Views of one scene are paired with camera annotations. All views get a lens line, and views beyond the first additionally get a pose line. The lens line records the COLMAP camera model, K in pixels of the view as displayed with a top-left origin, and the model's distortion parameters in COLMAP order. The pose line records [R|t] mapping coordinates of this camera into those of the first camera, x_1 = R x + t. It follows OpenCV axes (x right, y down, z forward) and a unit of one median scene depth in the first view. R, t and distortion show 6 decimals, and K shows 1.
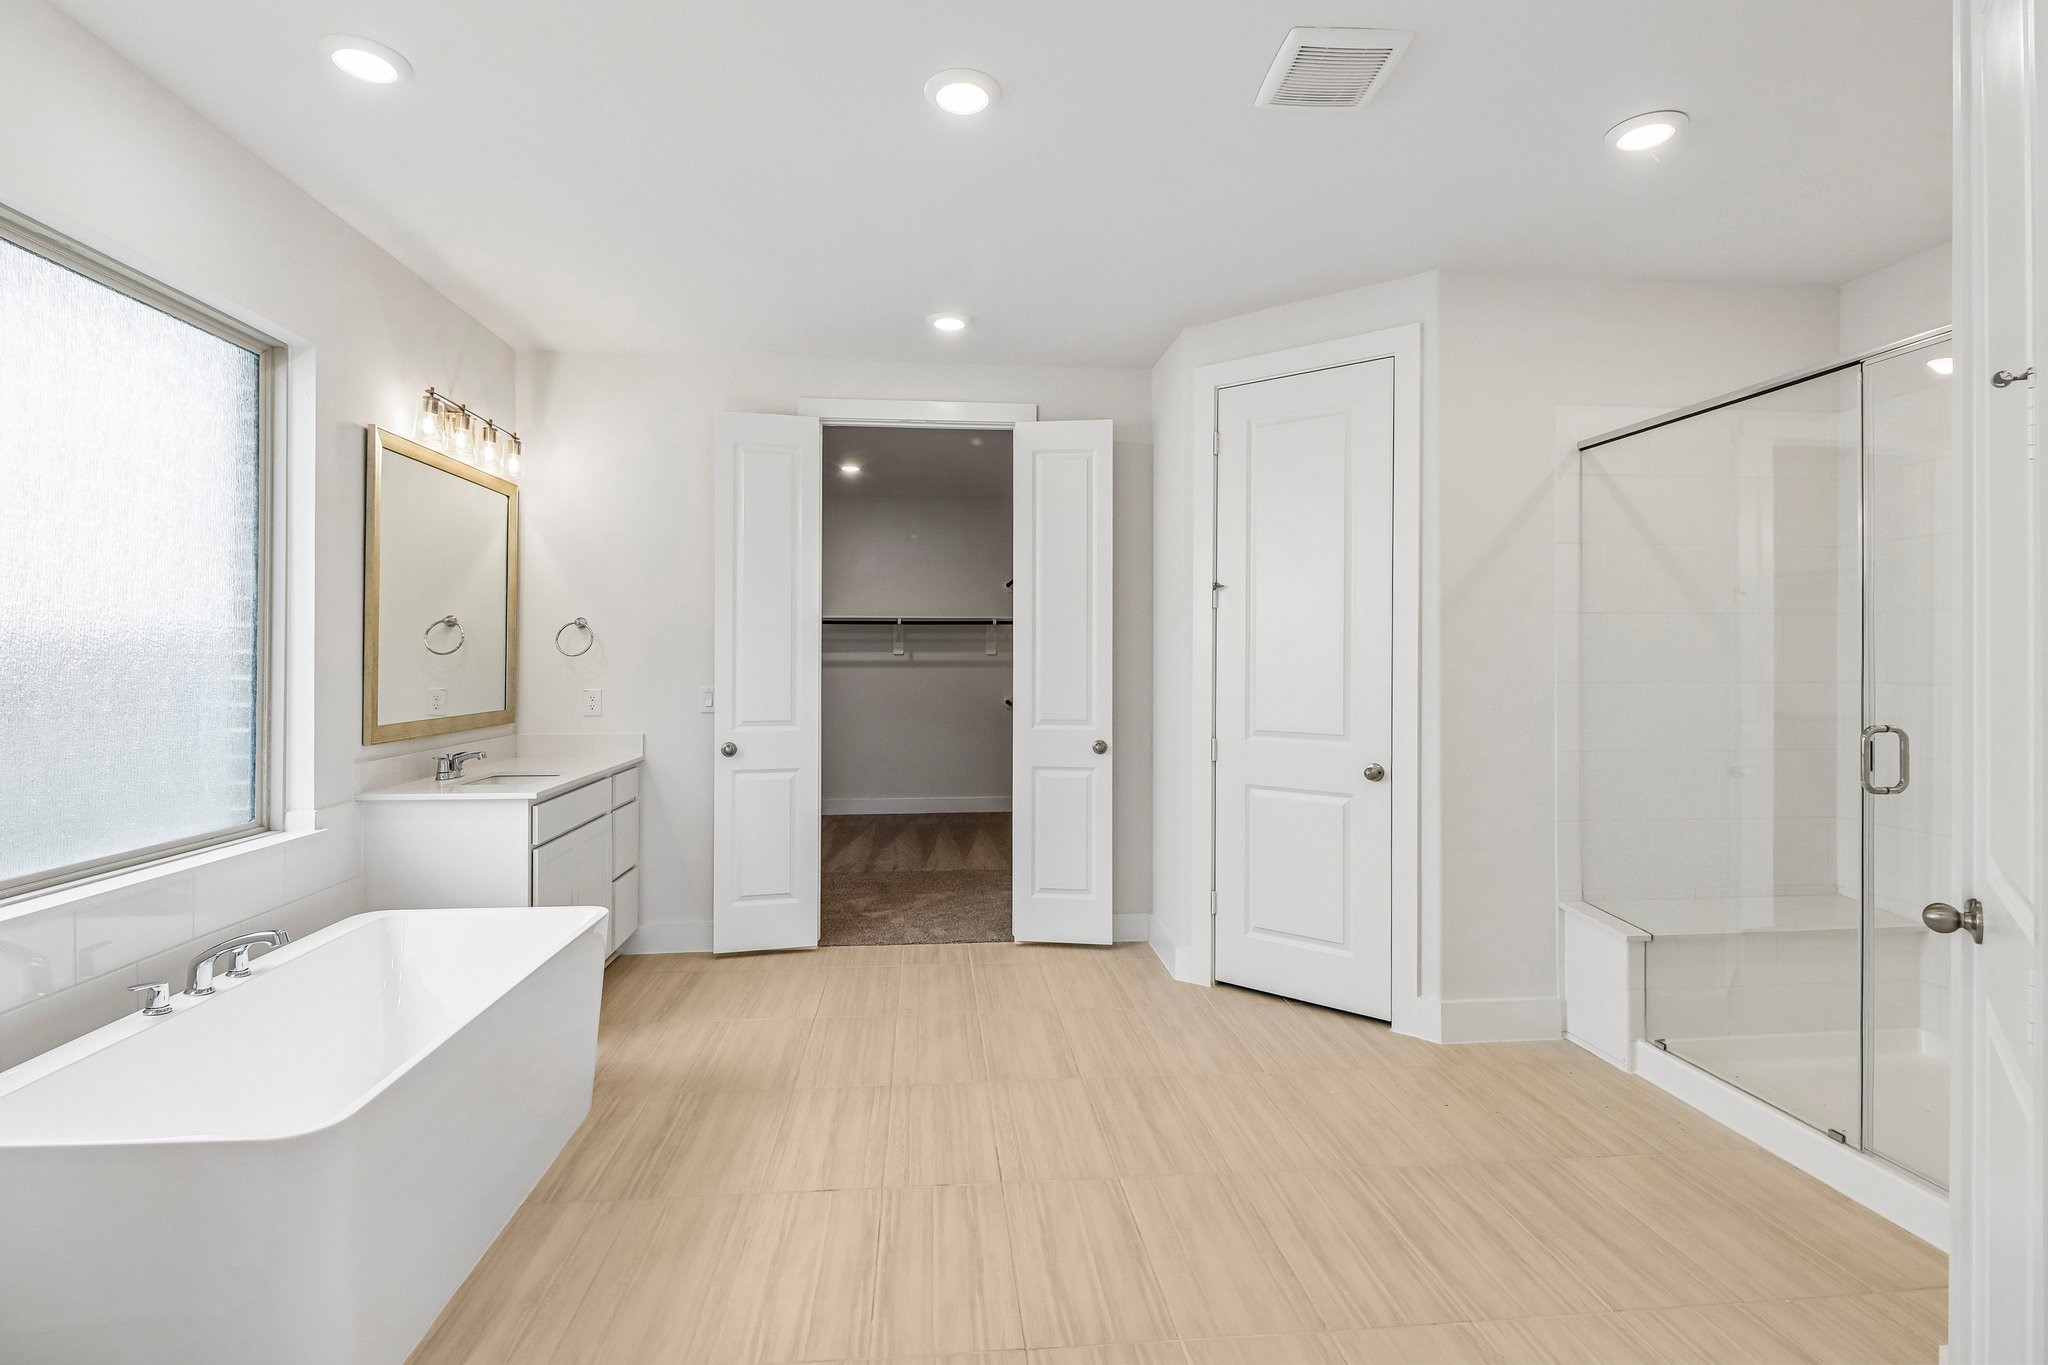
lens RADIAL K [[991.8, 0, 1037.9], [0, 991.8, 632.8], [0, 0, 1]] dist [0.006591, -0.008635]
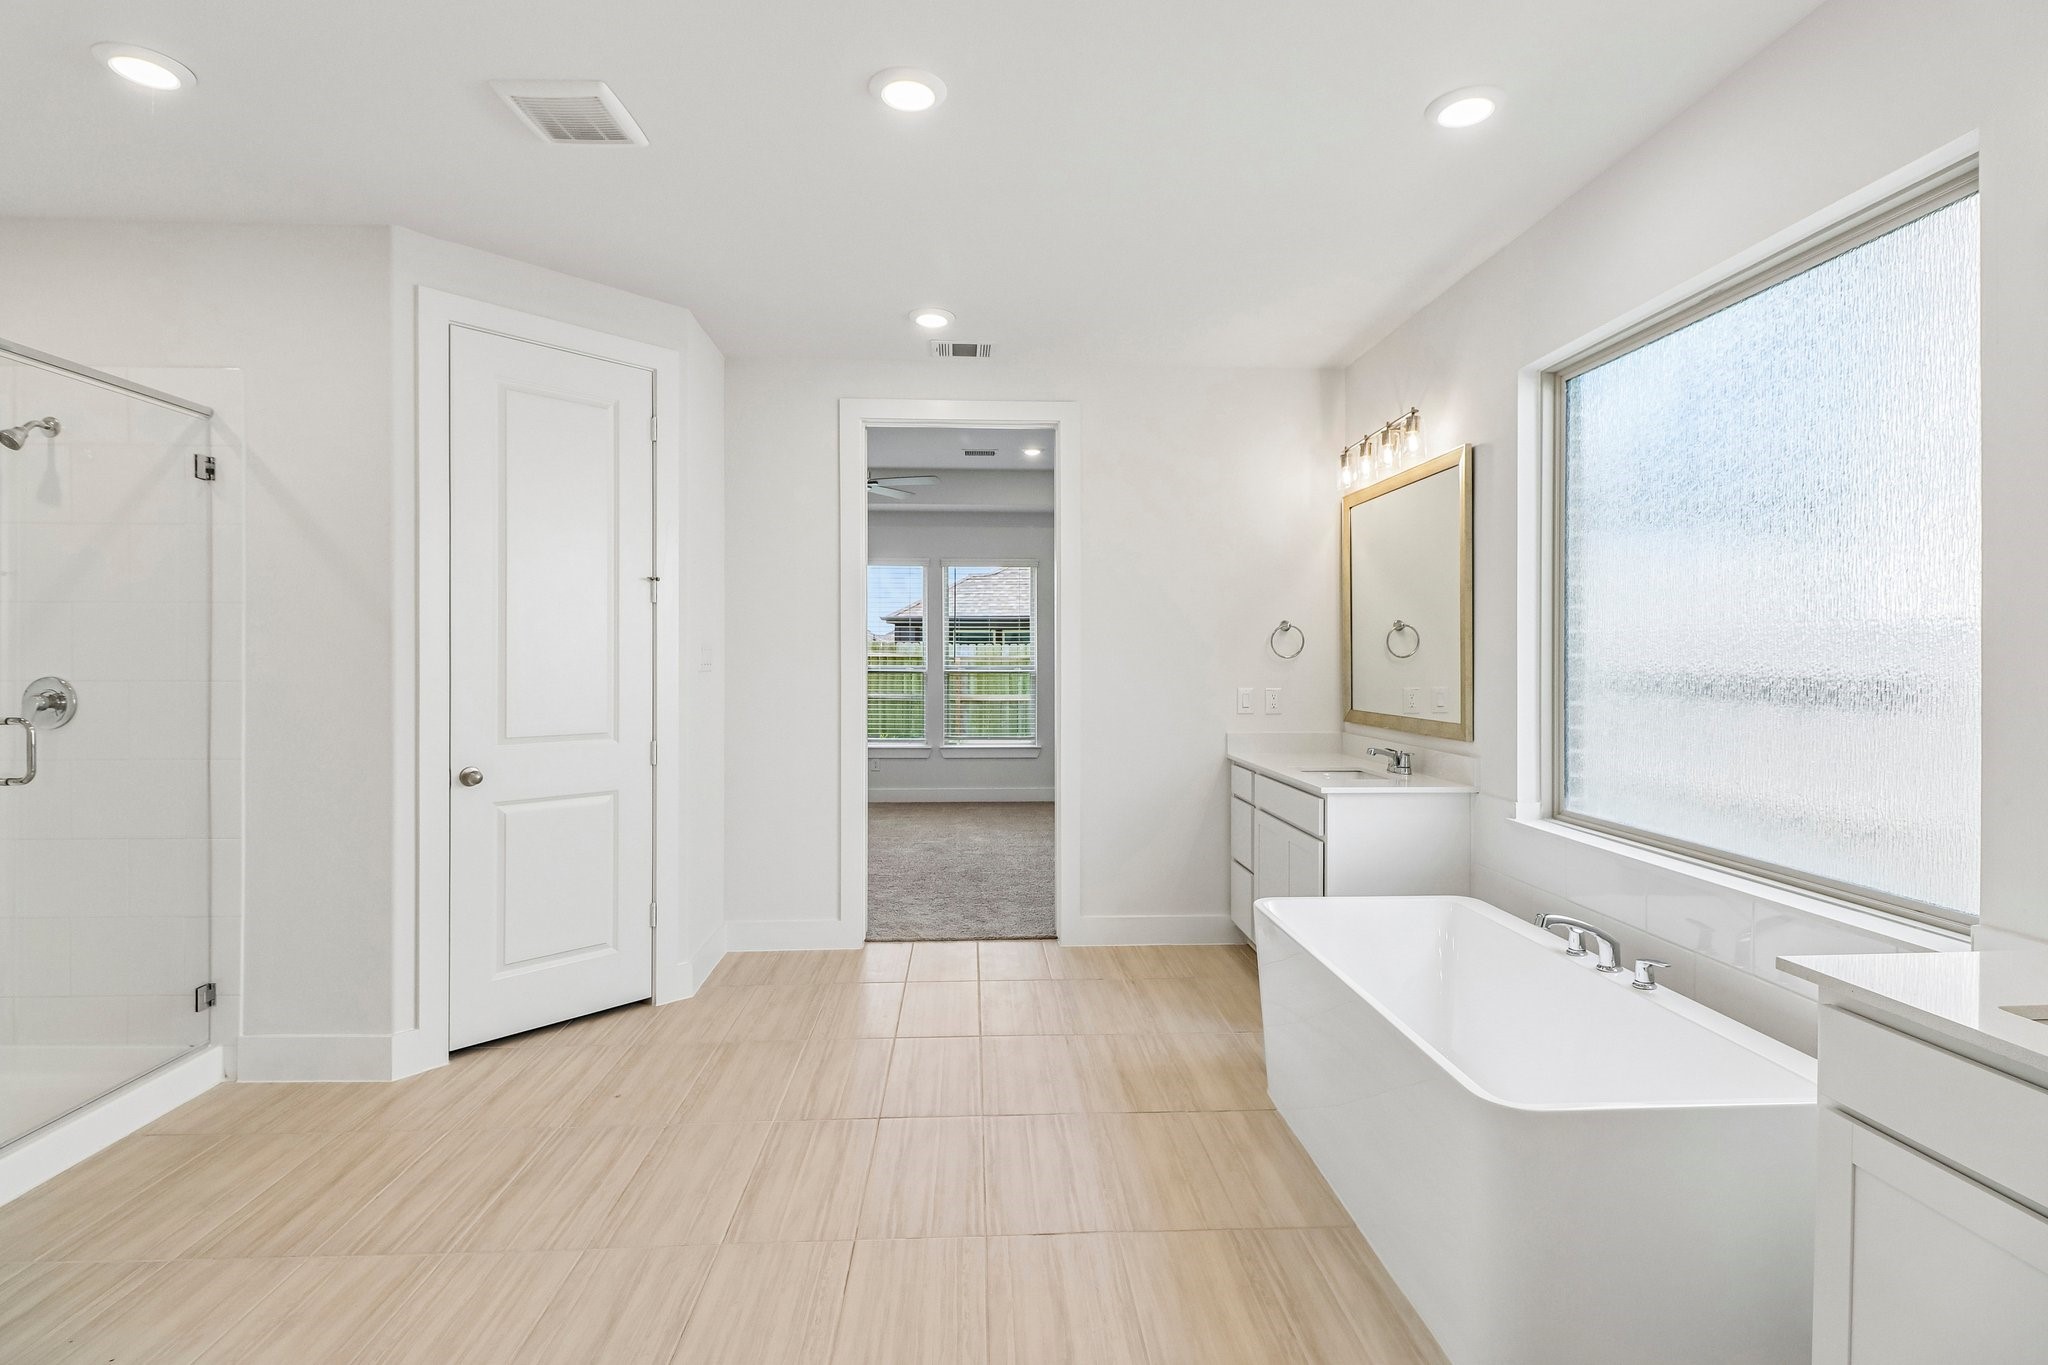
lens RADIAL K [[991.8, 0, 1039.2], [0, 991.8, 670.0], [0, 0, 1]] dist [0.006591, -0.008635]
pose [[-0.998960, -0.004168, 0.045407, -0.252990], [-0.005037, 0.999806, -0.019039, 0.055561], [-0.045319, -0.019248, -0.998787, 1.986426]]
